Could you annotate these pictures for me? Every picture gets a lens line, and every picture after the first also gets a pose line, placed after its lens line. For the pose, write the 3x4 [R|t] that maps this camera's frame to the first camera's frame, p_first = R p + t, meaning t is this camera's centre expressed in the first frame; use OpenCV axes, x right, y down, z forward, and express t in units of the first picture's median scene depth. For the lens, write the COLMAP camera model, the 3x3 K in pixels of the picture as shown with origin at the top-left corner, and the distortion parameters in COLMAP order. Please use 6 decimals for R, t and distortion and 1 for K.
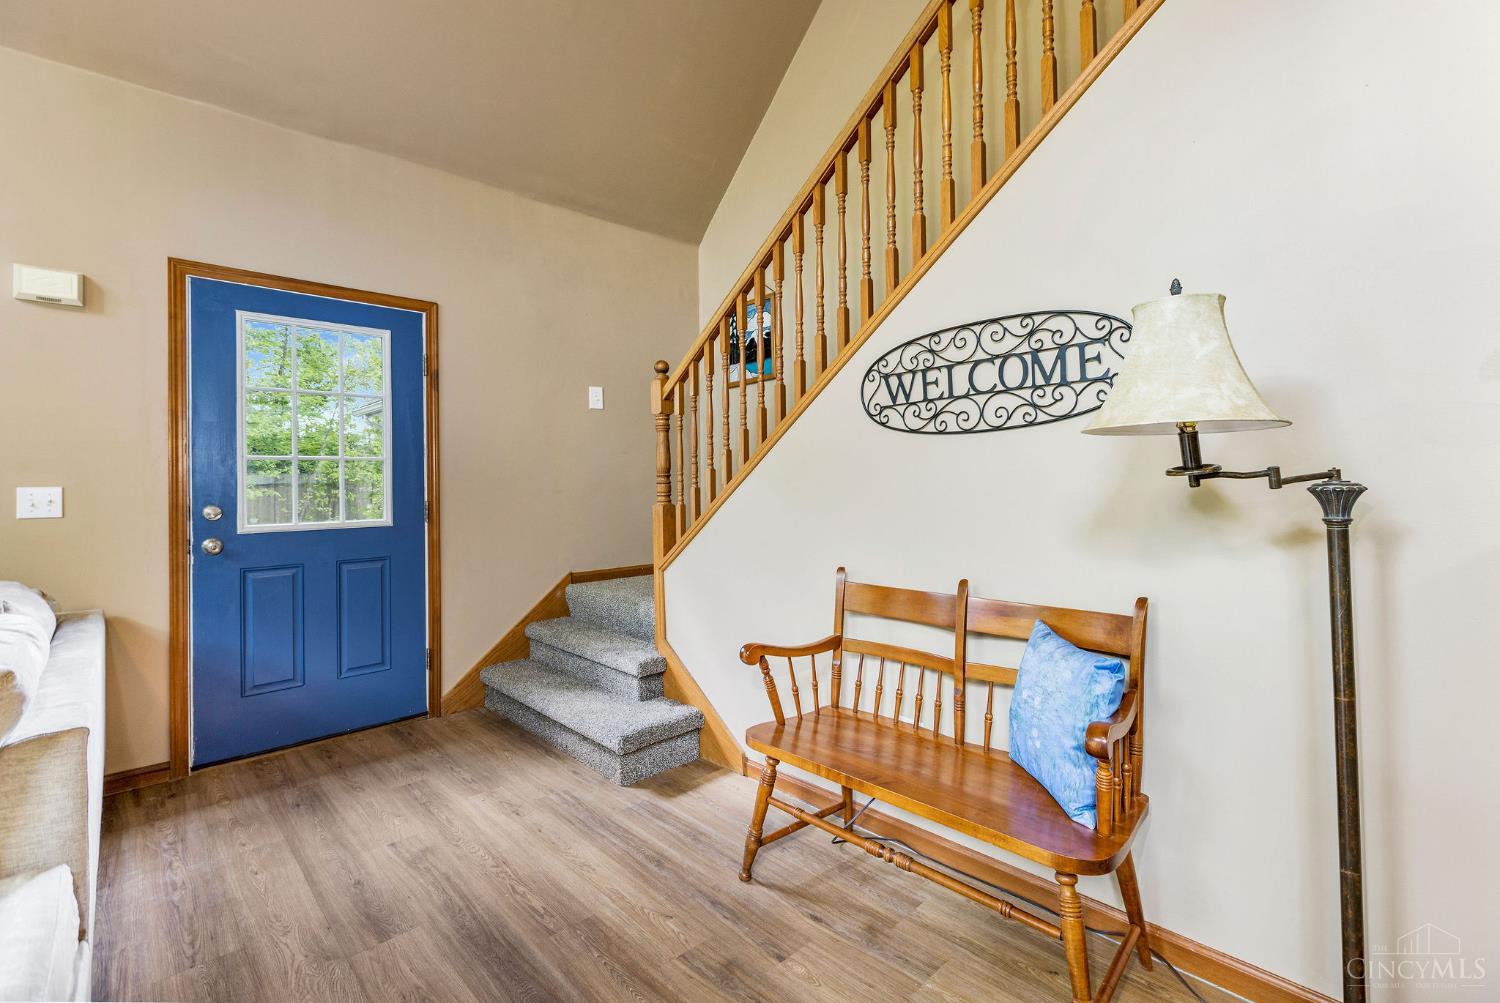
lens RADIAL K [[674.2, 0, 751.3], [0, 674.2, 475.5], [0, 0, 1]] dist [0.001962, 0.000052]
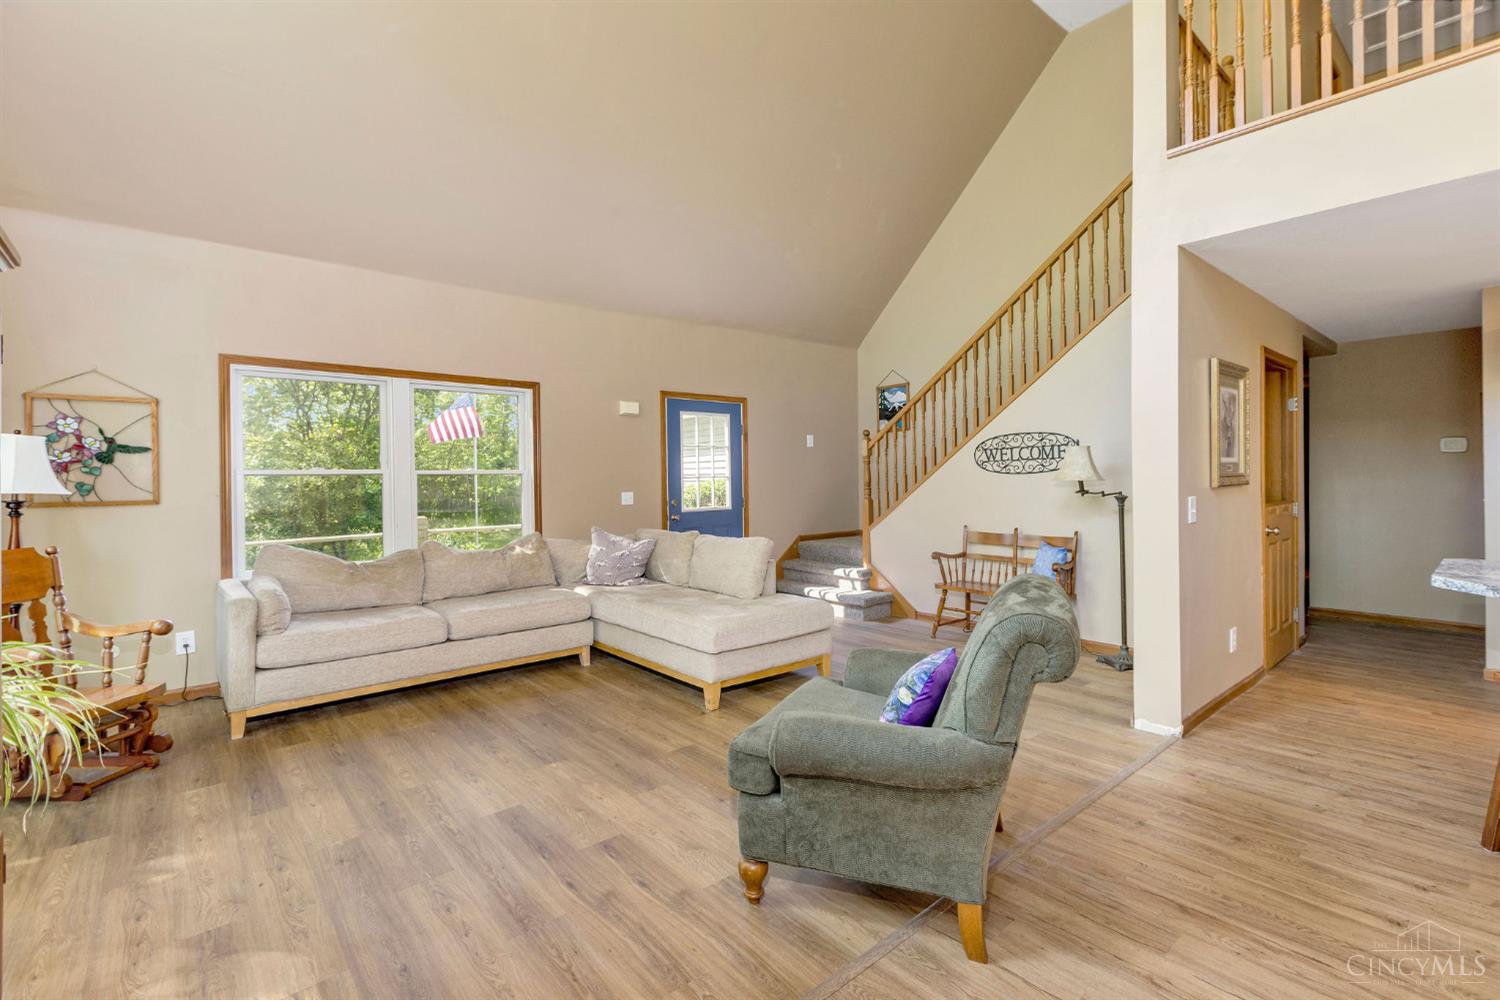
lens RADIAL K [[678.1, 0, 756.4], [0, 678.1, 486.5], [0, 0, 1]] dist [0.002487, 0.000054]
pose [[0.998687, 0.001047, -0.051222, -0.536324], [0.000399, 0.999602, 0.028210, -0.082987], [0.051231, -0.028194, 0.998289, -1.614338]]
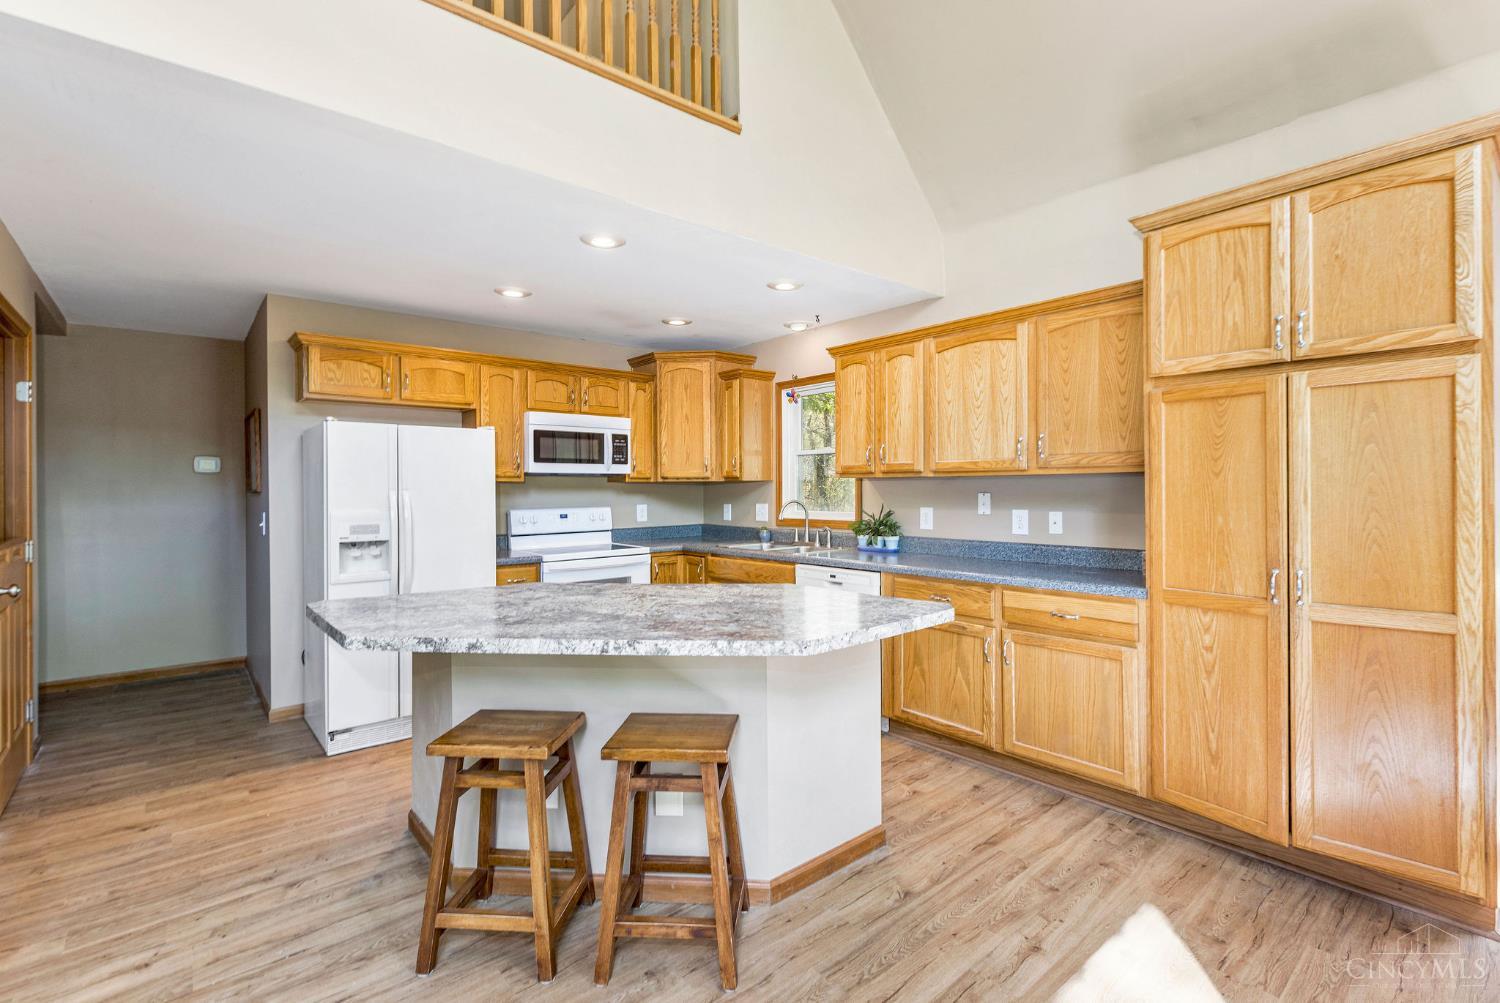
lens RADIAL K [[678.1, 0, 756.4], [0, 678.1, 488.0], [0, 0, 1]] dist [0.002487, 0.000054]
pose [[0.054069, 0.013656, 0.998444, -0.305792], [-0.012507, 0.999837, -0.012998, -0.081028], [-0.998459, -0.011785, 0.054231, -1.042425]]
